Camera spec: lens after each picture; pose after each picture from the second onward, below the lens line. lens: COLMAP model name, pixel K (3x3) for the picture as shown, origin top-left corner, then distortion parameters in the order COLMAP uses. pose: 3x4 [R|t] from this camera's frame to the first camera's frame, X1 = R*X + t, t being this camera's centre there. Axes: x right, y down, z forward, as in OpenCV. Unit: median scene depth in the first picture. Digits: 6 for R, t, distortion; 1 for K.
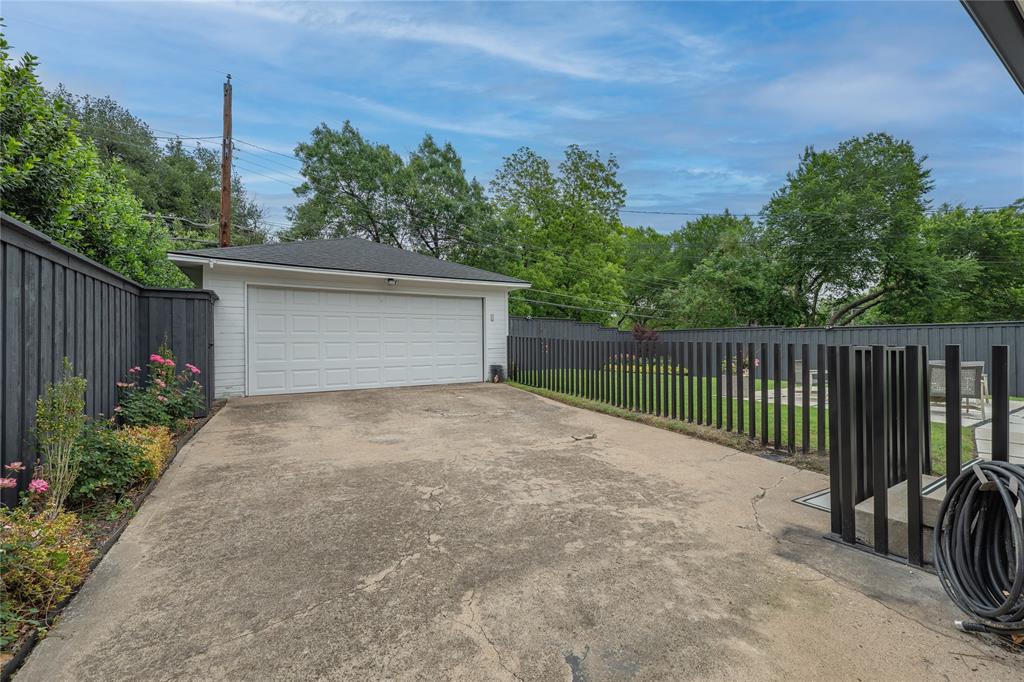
lens RADIAL K [[421.7, 0, 506.2], [0, 421.7, 337.9], [0, 0, 1]] dist [0.002978, 0.000732]
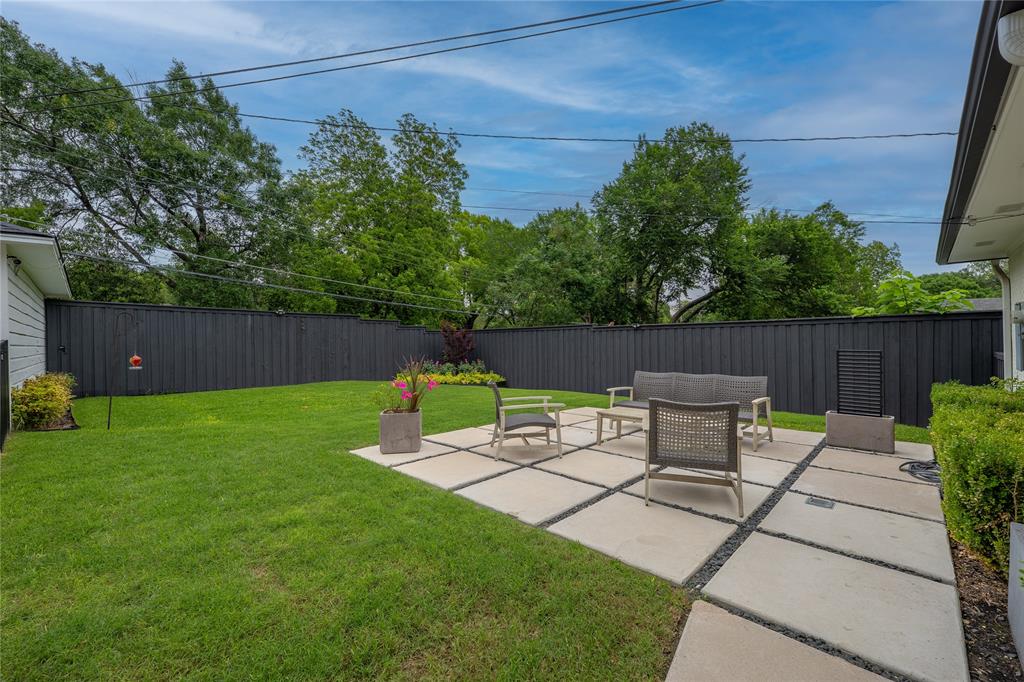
lens RADIAL K [[421.7, 0, 508.1], [0, 421.7, 338.6], [0, 0, 1]] dist [0.002978, 0.000732]
pose [[0.971153, -0.007759, 0.238329, 0.195162], [0.007244, 0.999969, 0.003039, -0.002418], [-0.238345, -0.001225, 0.971180, 0.153861]]
